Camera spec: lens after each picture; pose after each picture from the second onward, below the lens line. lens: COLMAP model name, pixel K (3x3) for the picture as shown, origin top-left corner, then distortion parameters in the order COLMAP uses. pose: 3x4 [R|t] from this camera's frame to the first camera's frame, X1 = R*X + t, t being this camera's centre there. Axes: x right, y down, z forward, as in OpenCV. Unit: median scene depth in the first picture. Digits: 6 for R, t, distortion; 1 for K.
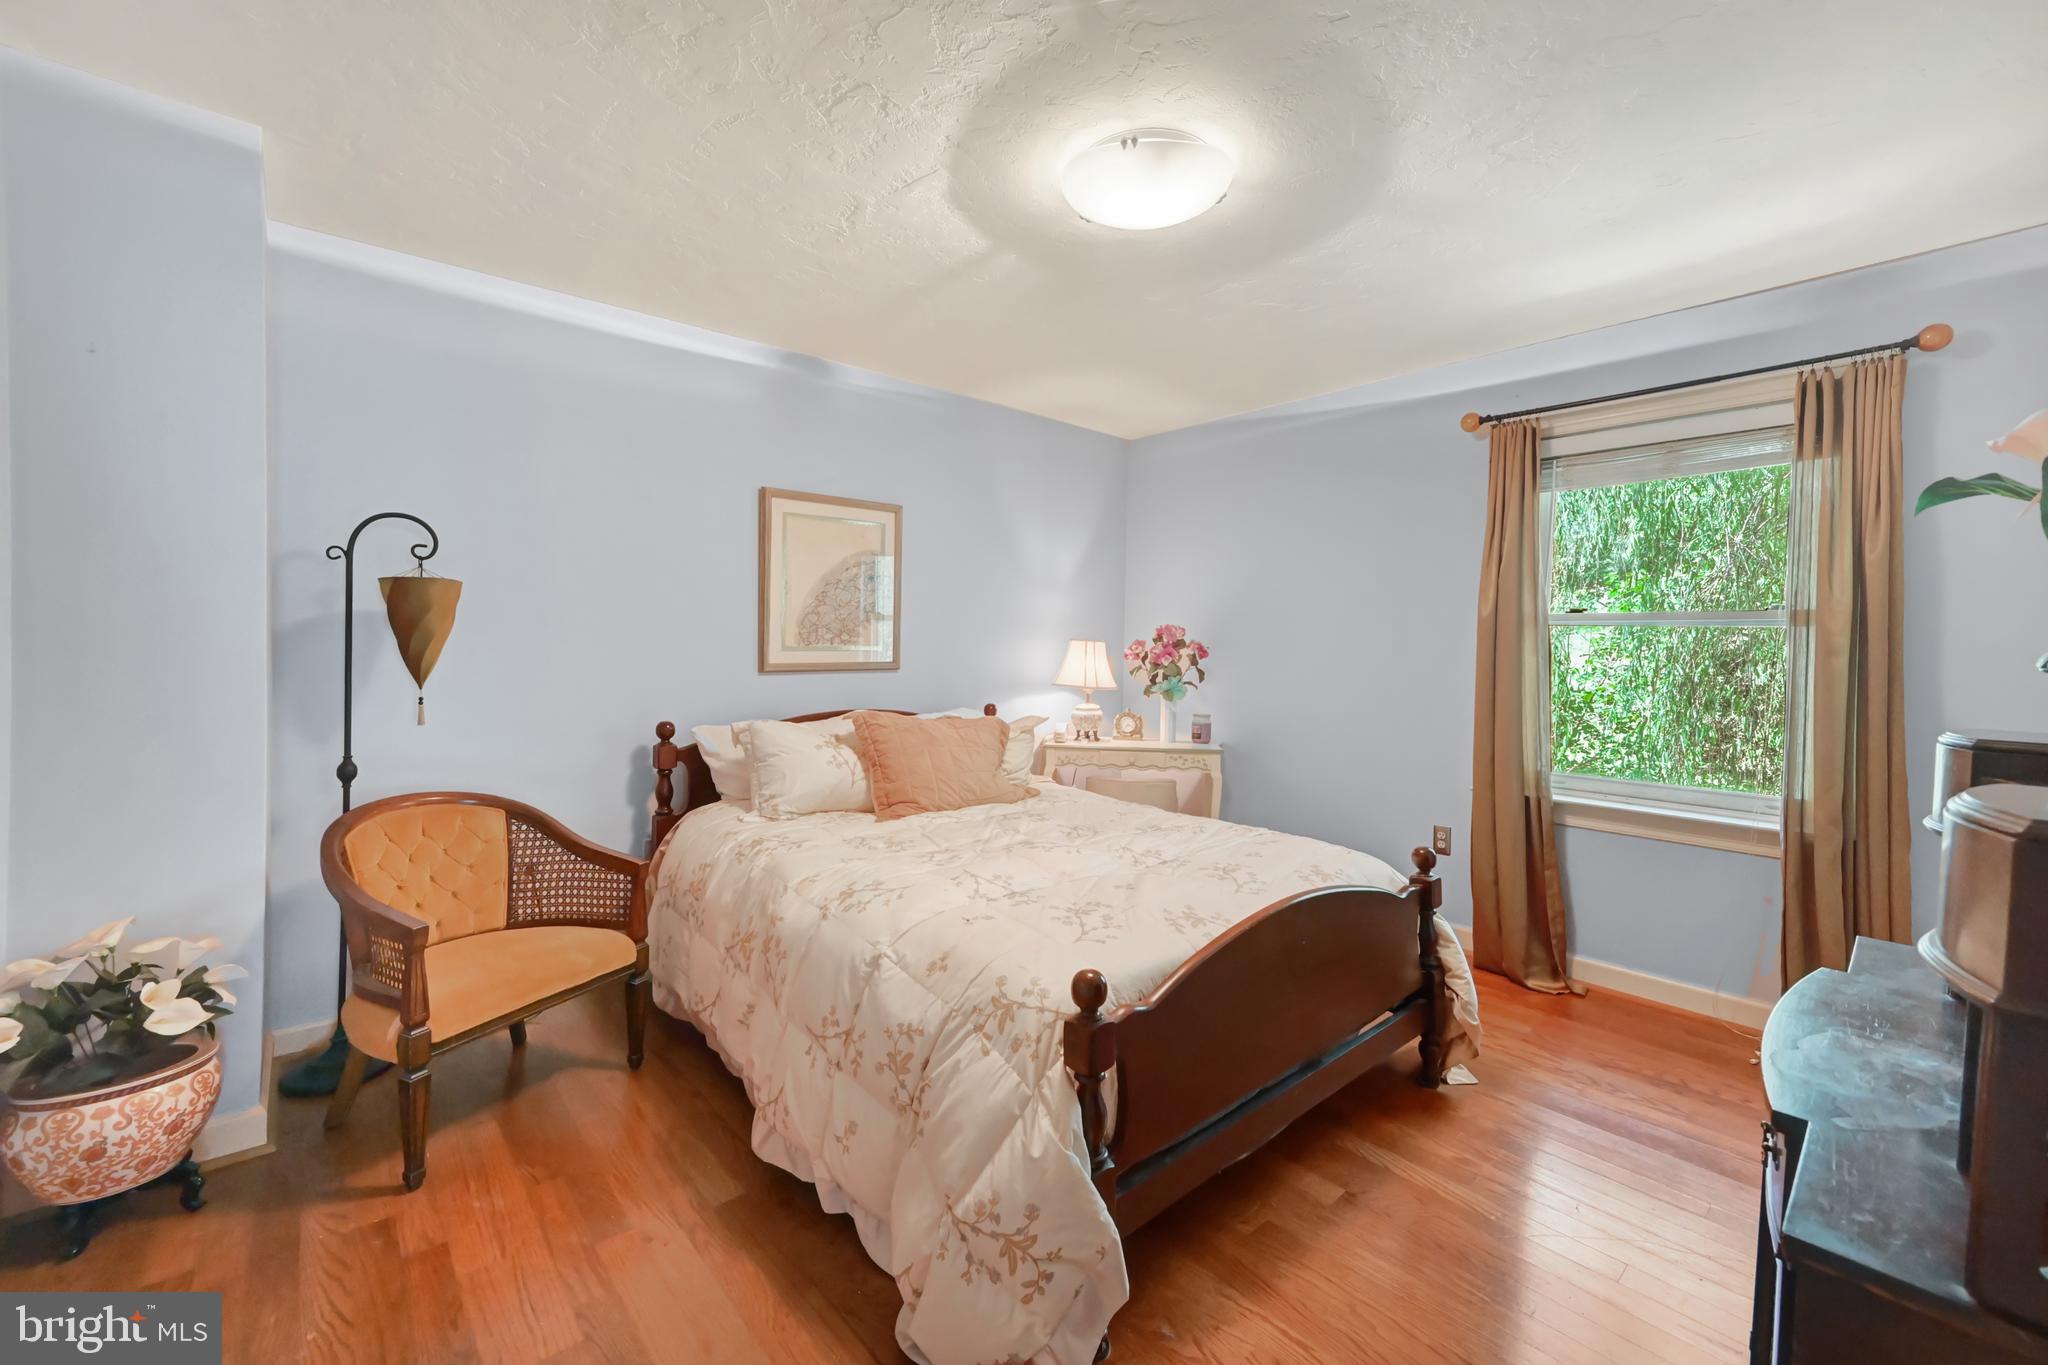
lens RADIAL K [[823.0, 0, 1031.6], [0, 823.0, 680.6], [0, 0, 1]] dist [0.000722, 0.000065]
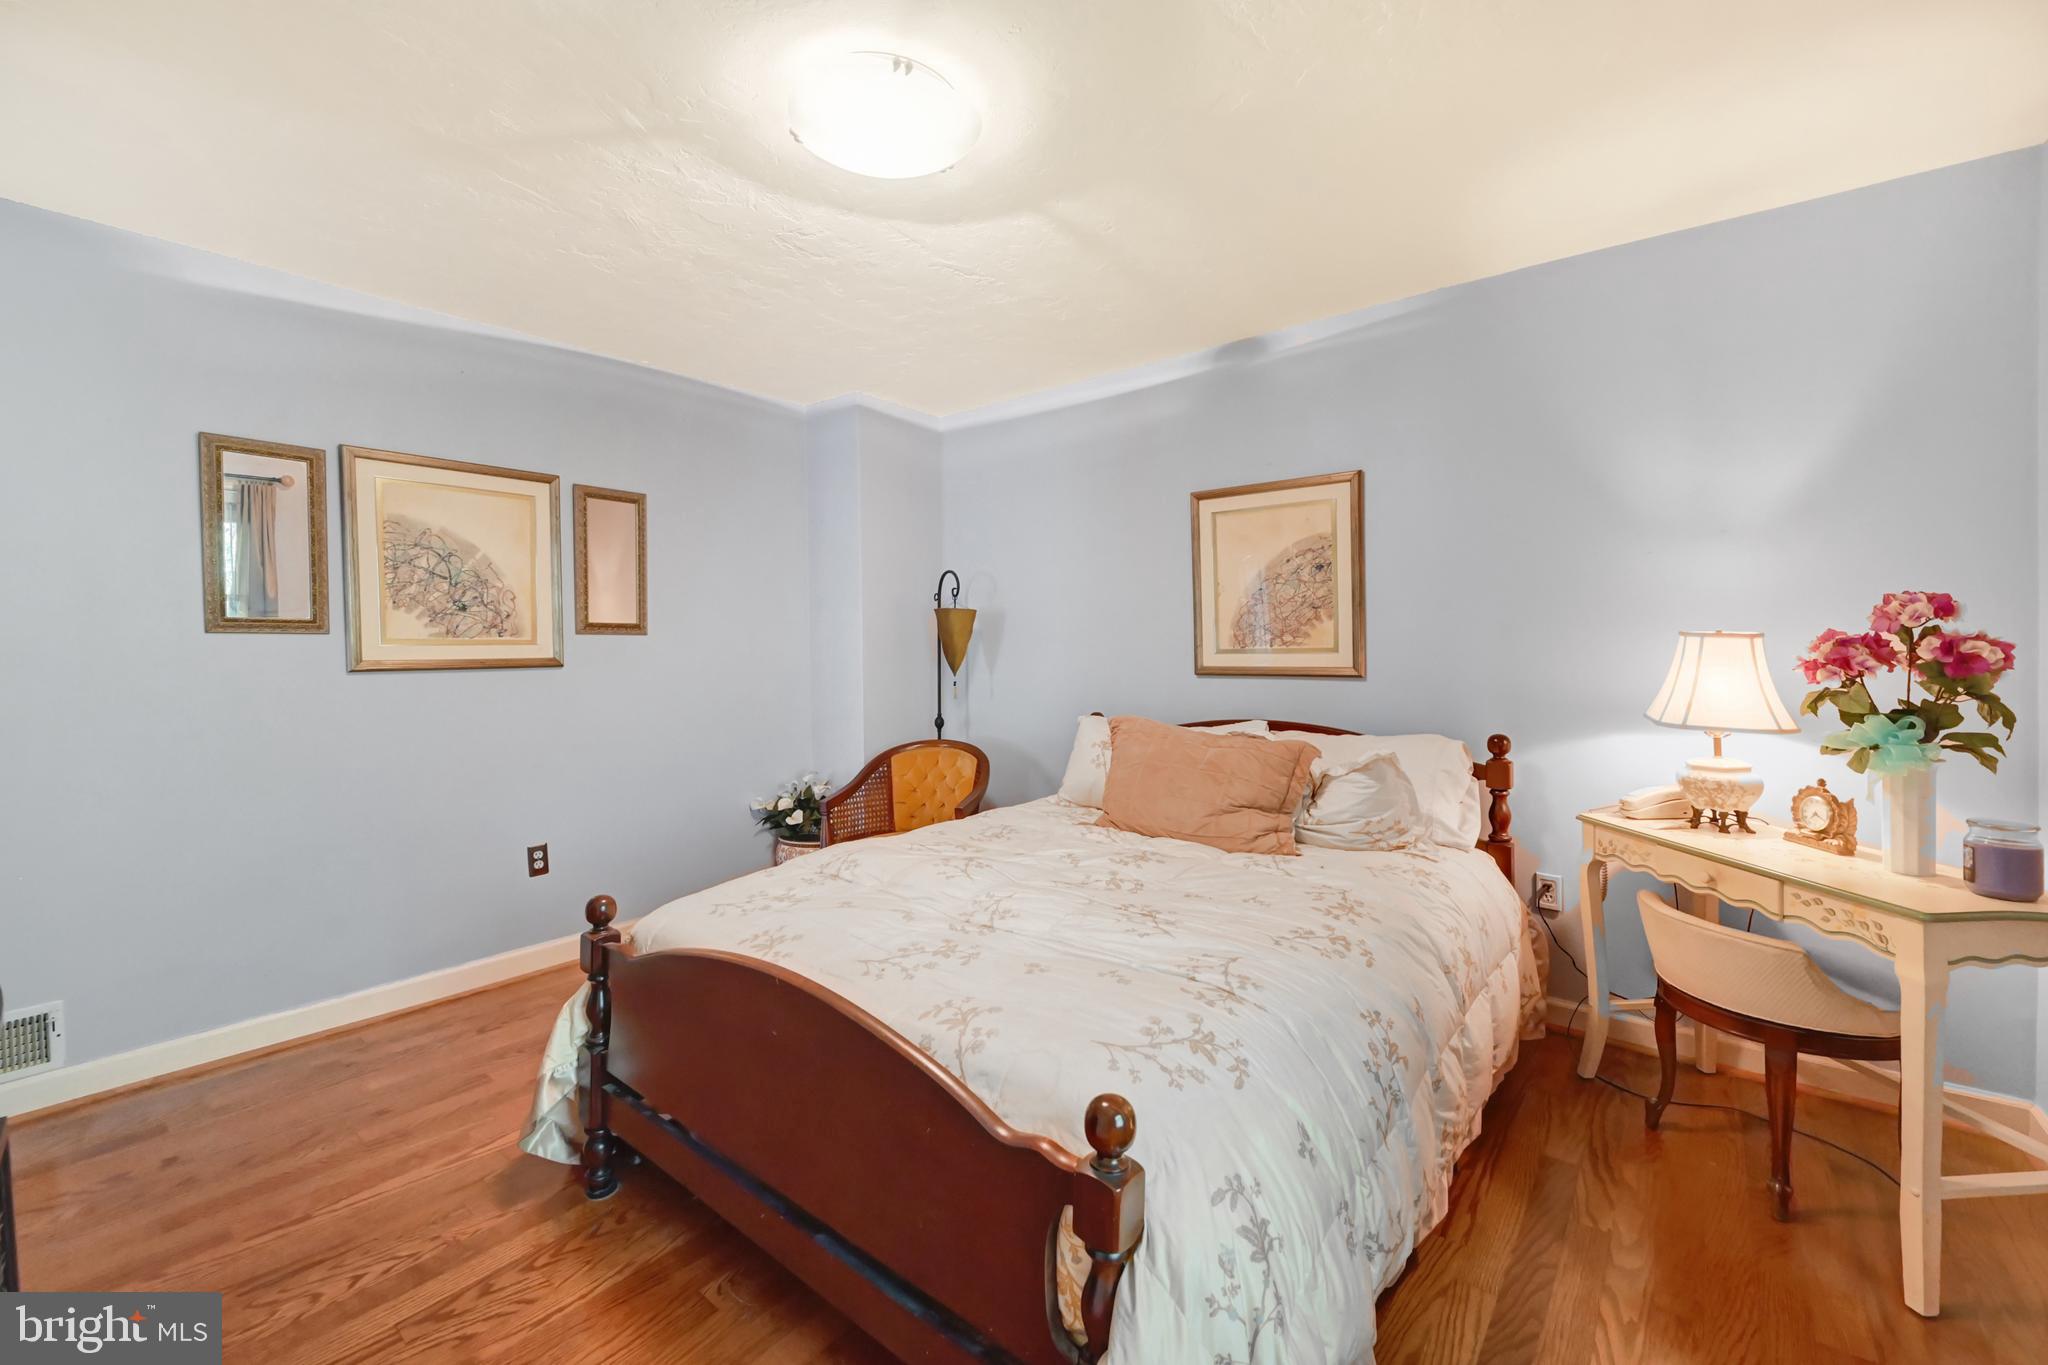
lens RADIAL K [[823.0, 0, 1031.6], [0, 823.0, 680.6], [0, 0, 1]] dist [0.000722, 0.000065]
pose [[0.174363, 0.030264, -0.984216, 0.622560], [-0.038823, 0.998962, 0.023840, -0.019071], [0.983916, 0.034053, 0.175357, 0.609352]]
